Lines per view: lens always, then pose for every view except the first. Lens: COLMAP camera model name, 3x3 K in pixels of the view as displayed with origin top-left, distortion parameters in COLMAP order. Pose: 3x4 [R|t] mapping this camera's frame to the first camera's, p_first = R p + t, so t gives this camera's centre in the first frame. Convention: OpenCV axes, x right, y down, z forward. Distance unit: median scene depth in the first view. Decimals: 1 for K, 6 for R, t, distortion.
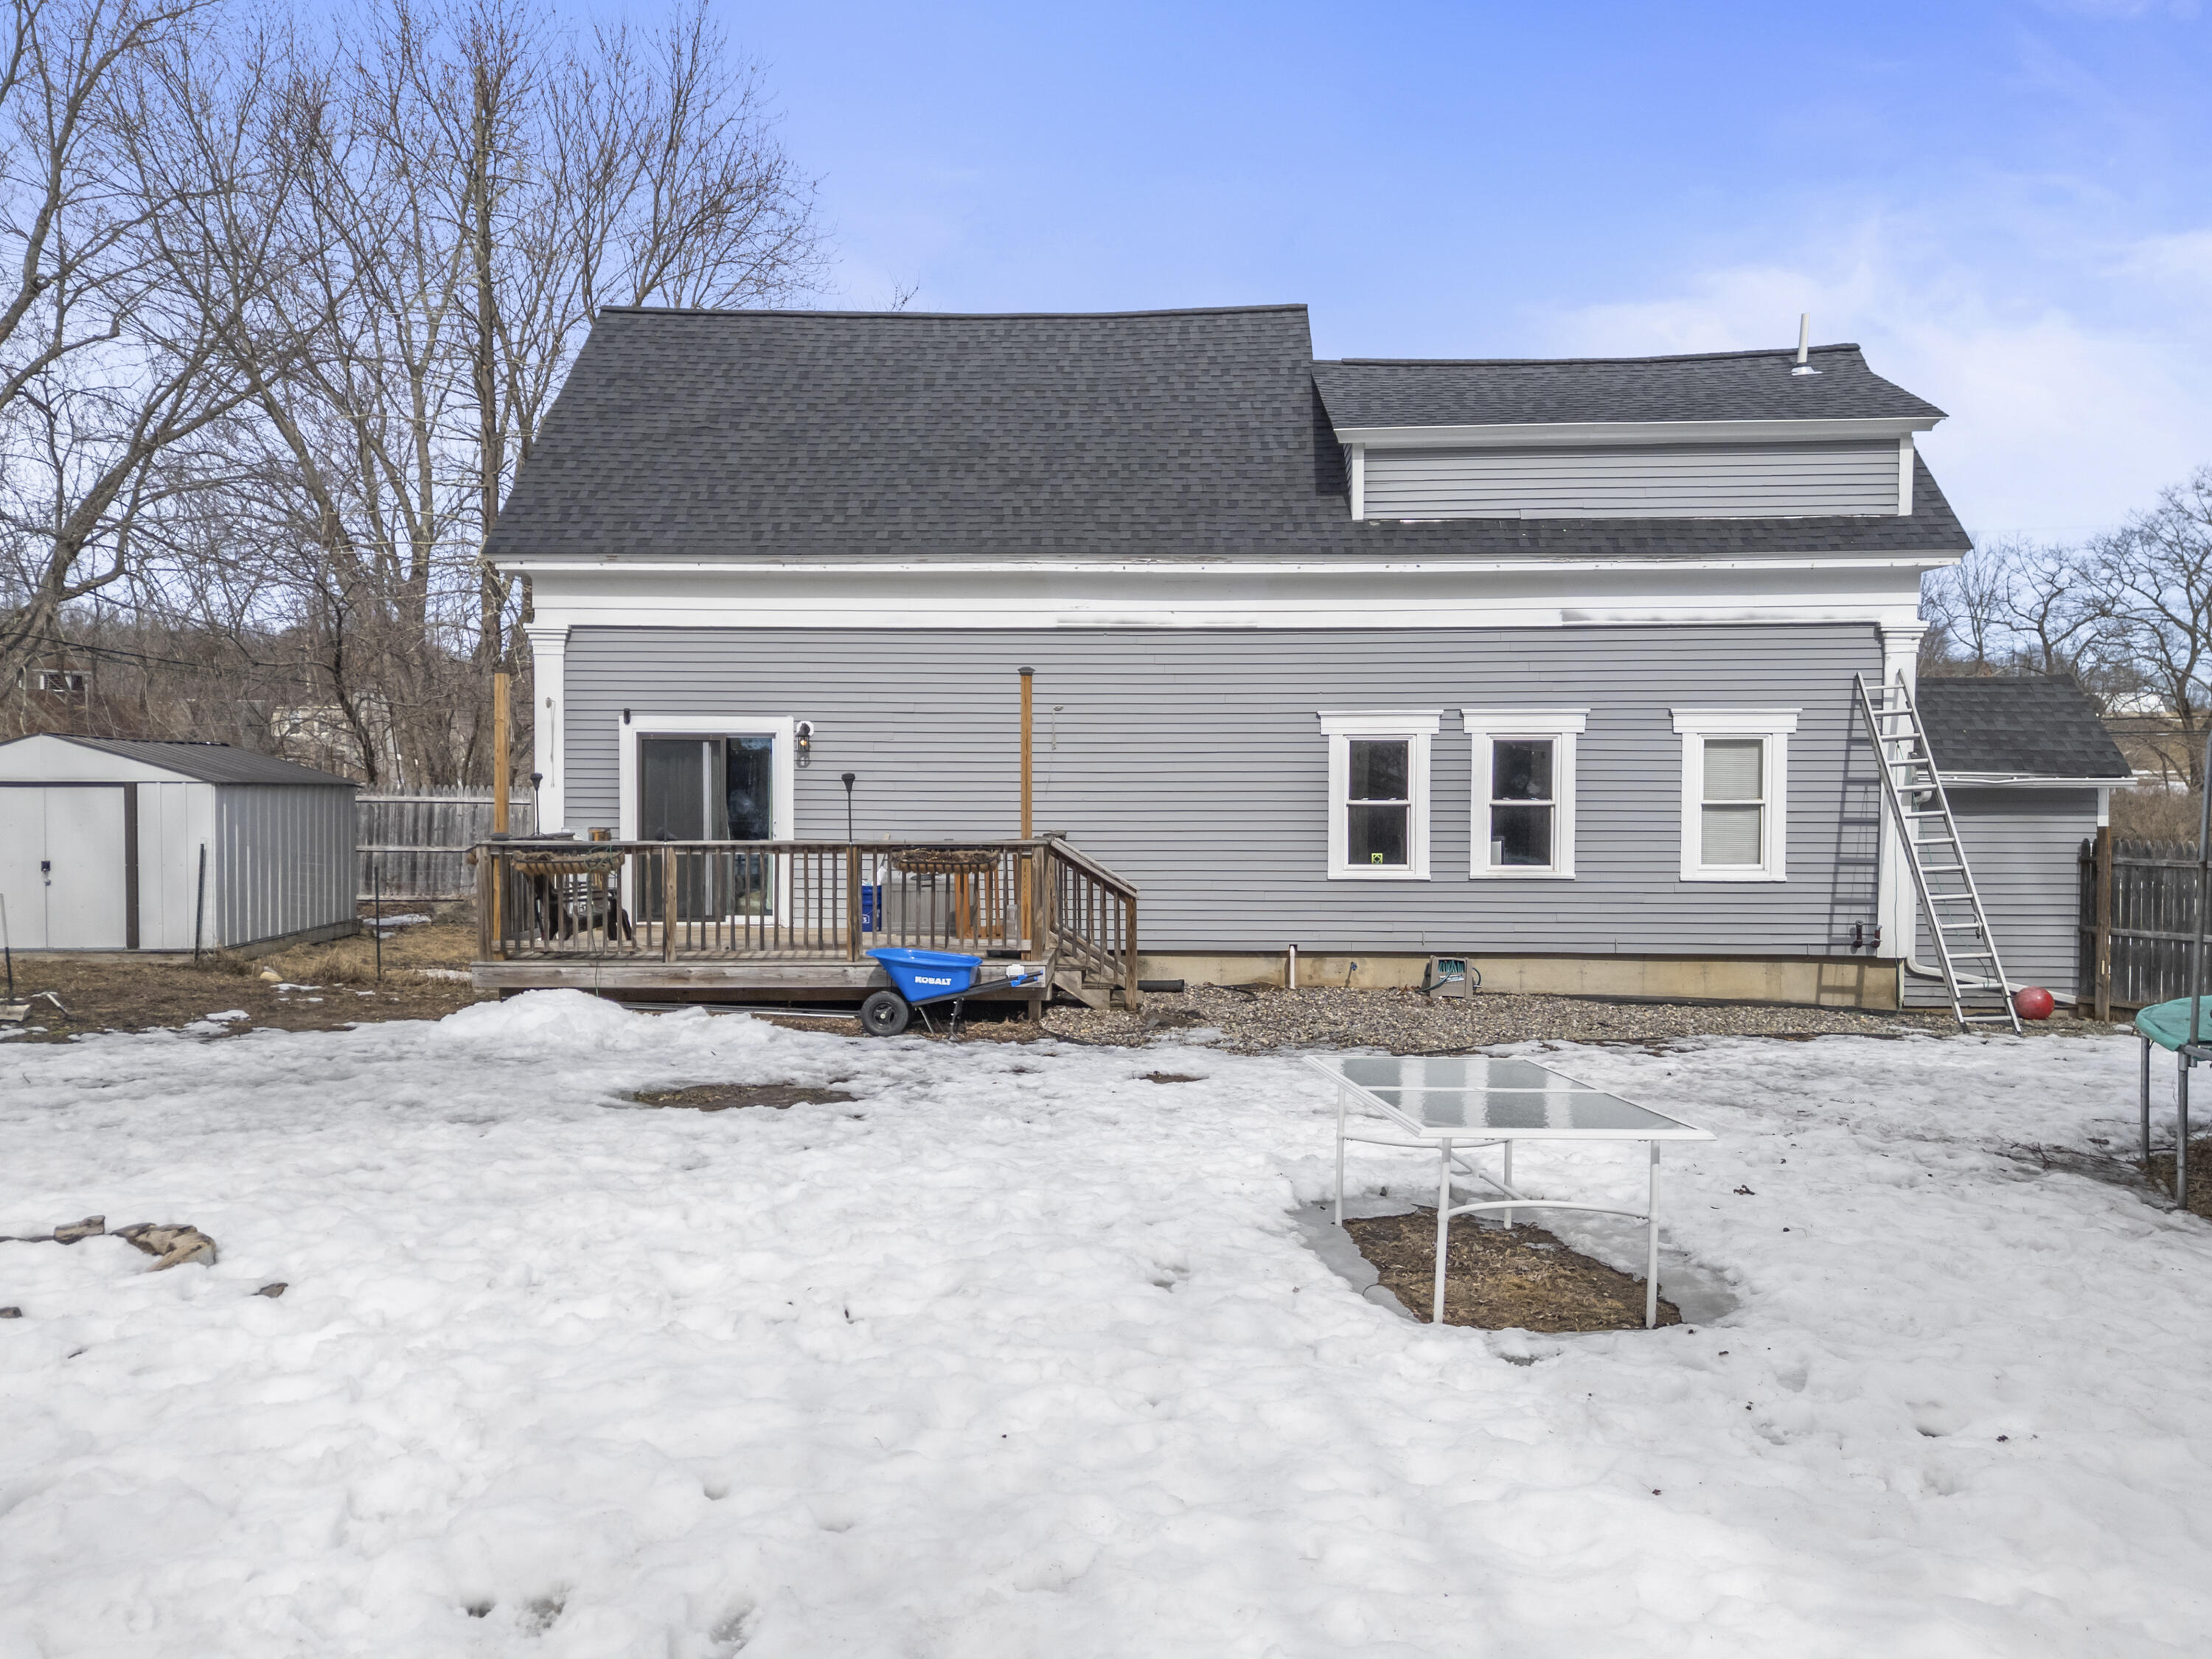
lens RADIAL K [[1620.8, 0, 1110.9], [0, 1620.8, 821.0], [0, 0, 1]] dist [0.034652, -0.006568]
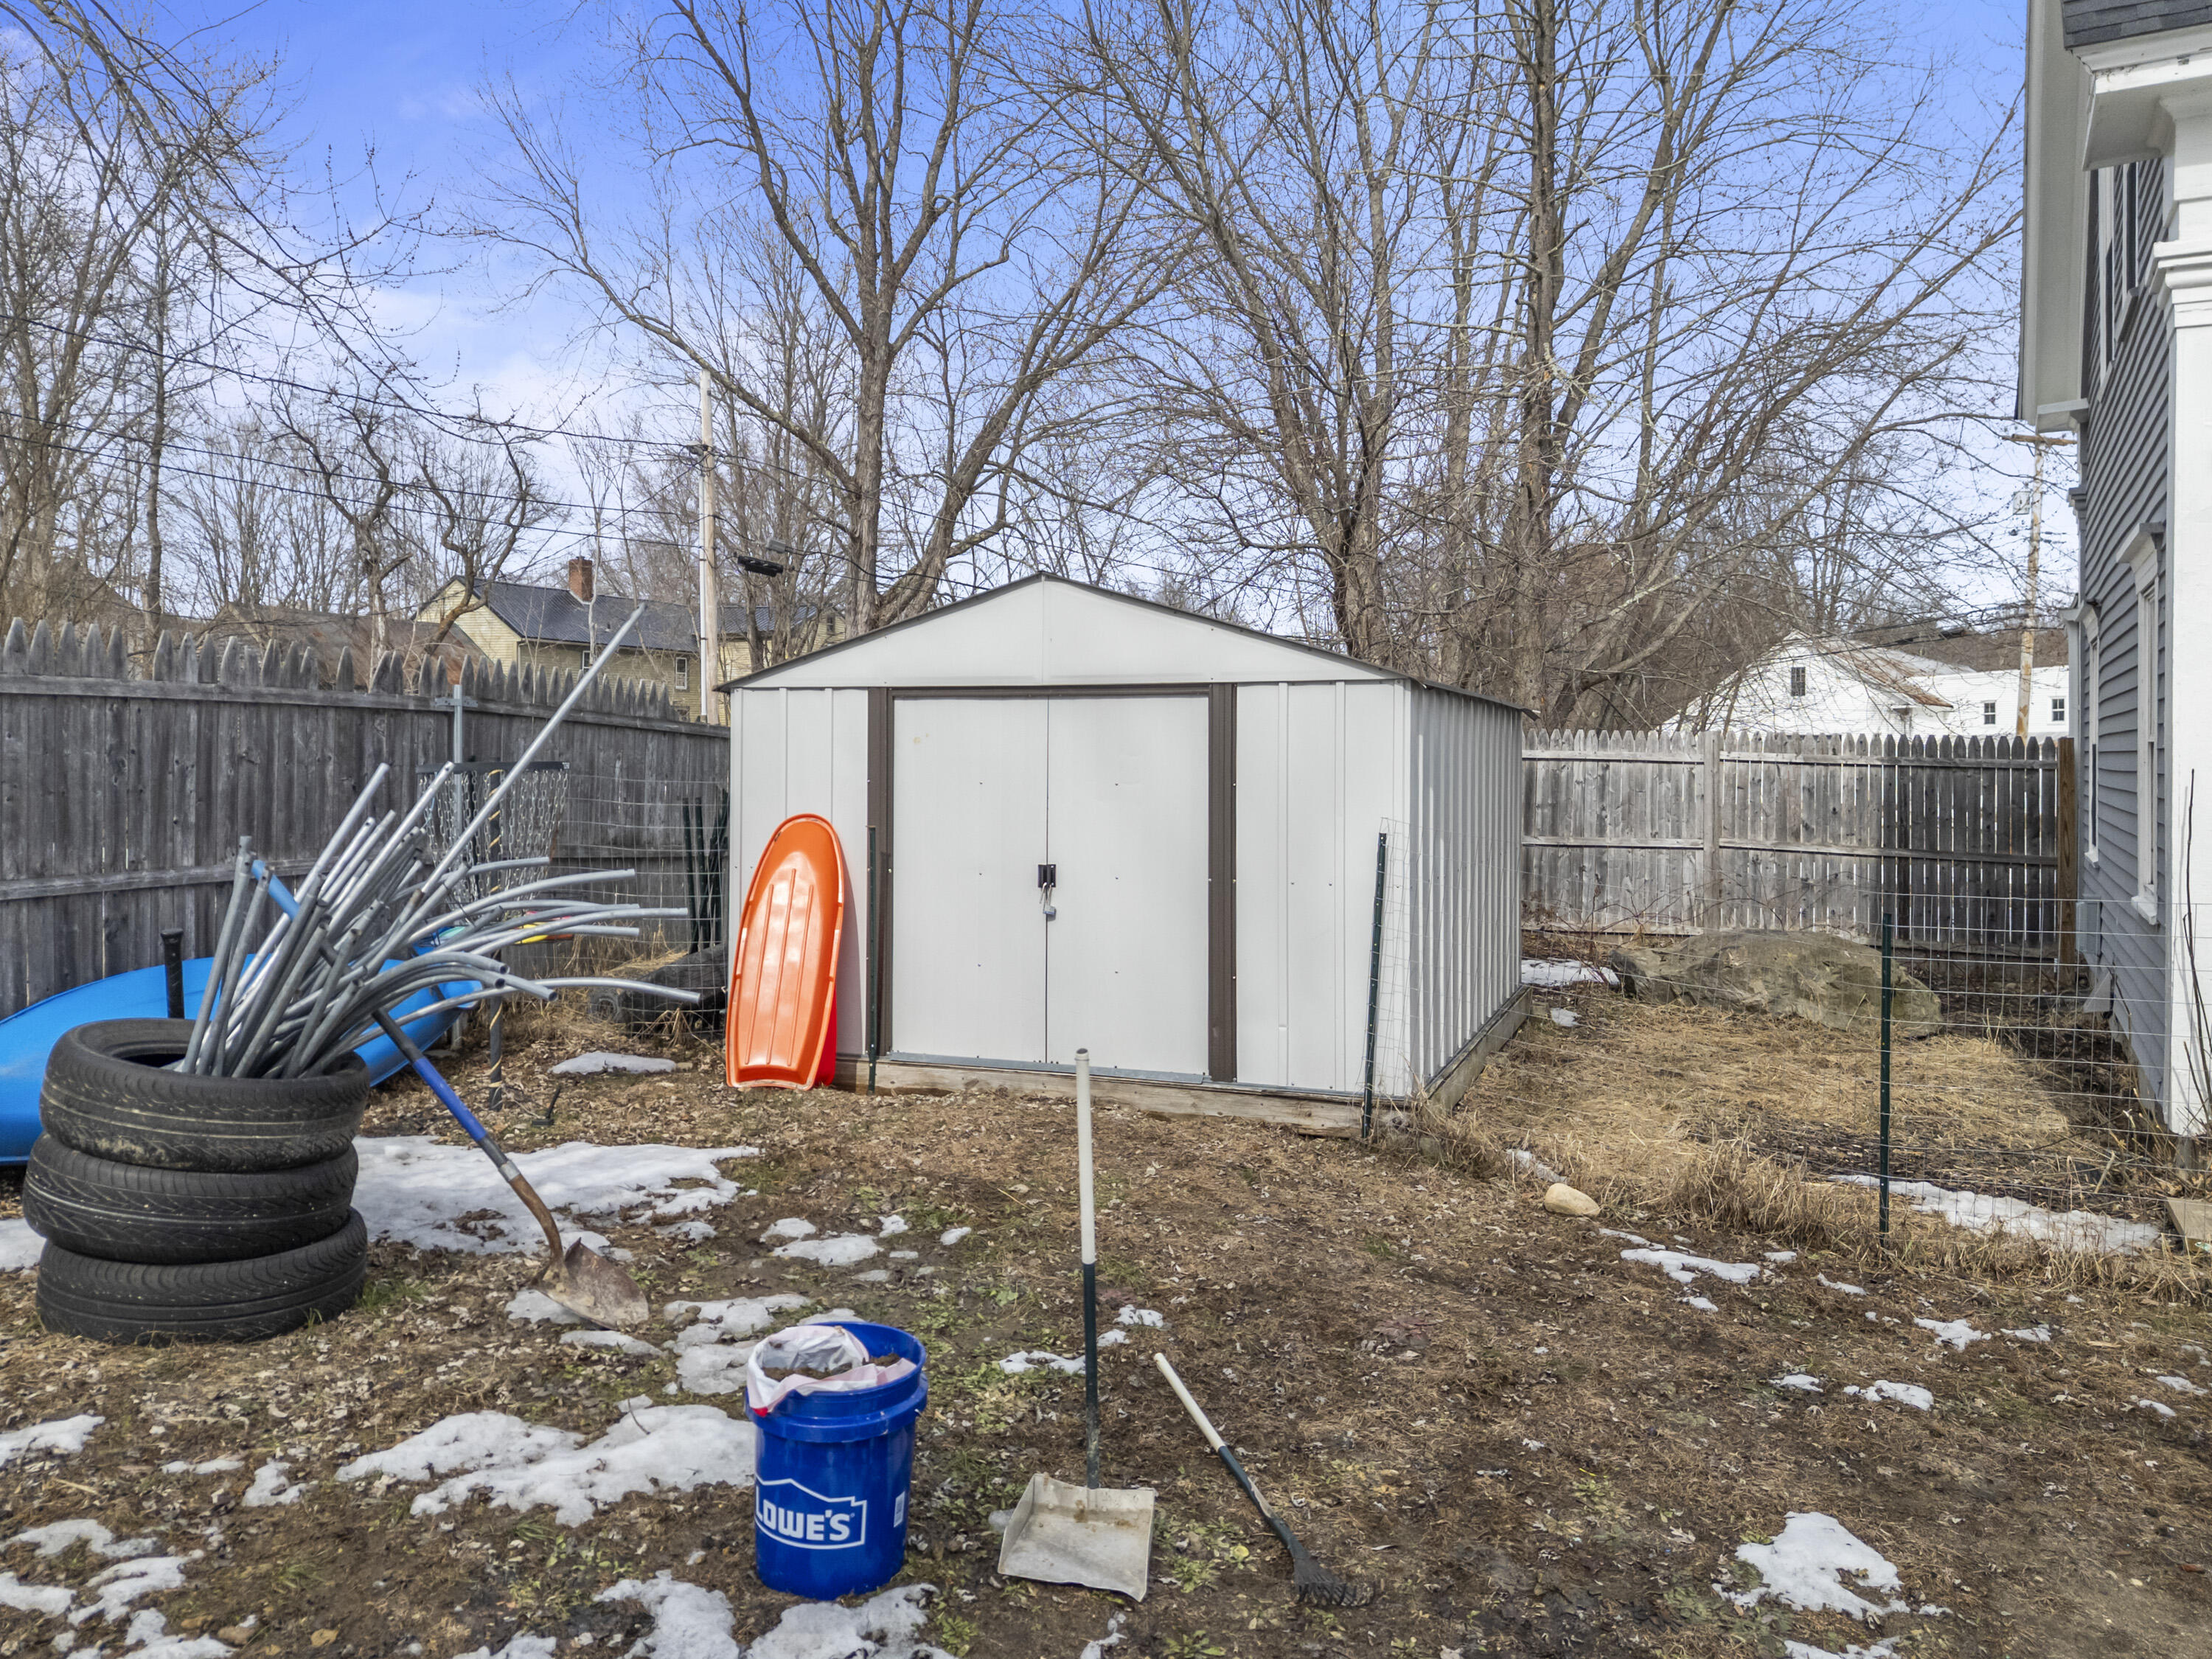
lens RADIAL K [[1620.8, 0, 1110.9], [0, 1620.8, 821.0], [0, 0, 1]] dist [0.034652, -0.006568]
pose [[0.899400, 0.019035, -0.436712, -0.205832], [-0.014378, 0.999799, 0.013968, 0.003000], [0.436890, -0.006283, 0.899493, 0.286430]]
